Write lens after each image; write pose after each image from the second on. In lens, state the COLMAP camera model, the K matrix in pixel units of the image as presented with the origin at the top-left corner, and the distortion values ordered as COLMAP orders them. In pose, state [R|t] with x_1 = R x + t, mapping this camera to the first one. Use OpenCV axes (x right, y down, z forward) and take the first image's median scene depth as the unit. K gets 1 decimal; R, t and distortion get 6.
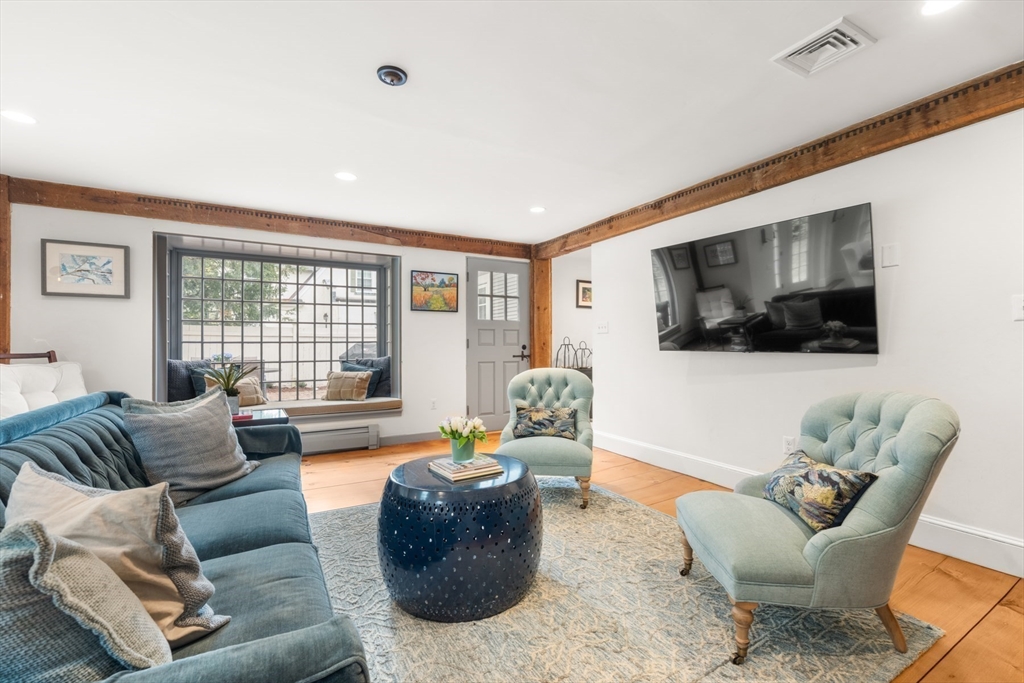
lens RADIAL K [[437.7, 0, 514.1], [0, 437.7, 344.8], [0, 0, 1]] dist [-0.000242, 0.000251]
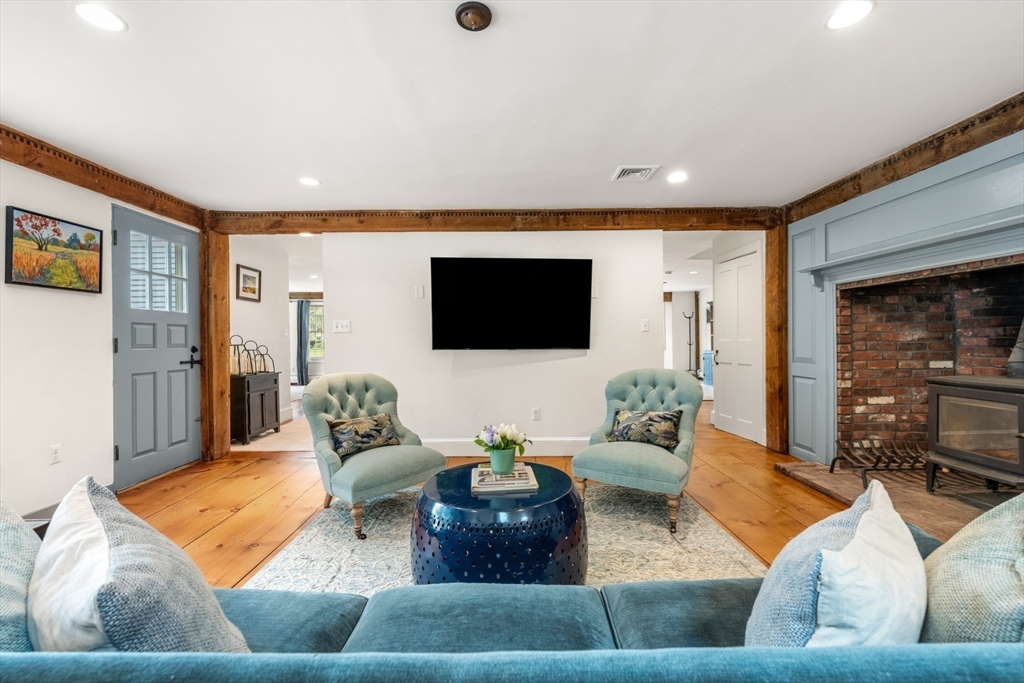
lens RADIAL K [[437.7, 0, 514.1], [0, 437.7, 344.8], [0, 0, 1]] dist [-0.000242, 0.000251]
pose [[0.487921, -0.008893, 0.872843, -0.389663], [0.005338, 0.999960, 0.007204, -0.005348], [-0.872872, 0.001144, 0.487949, 0.215174]]
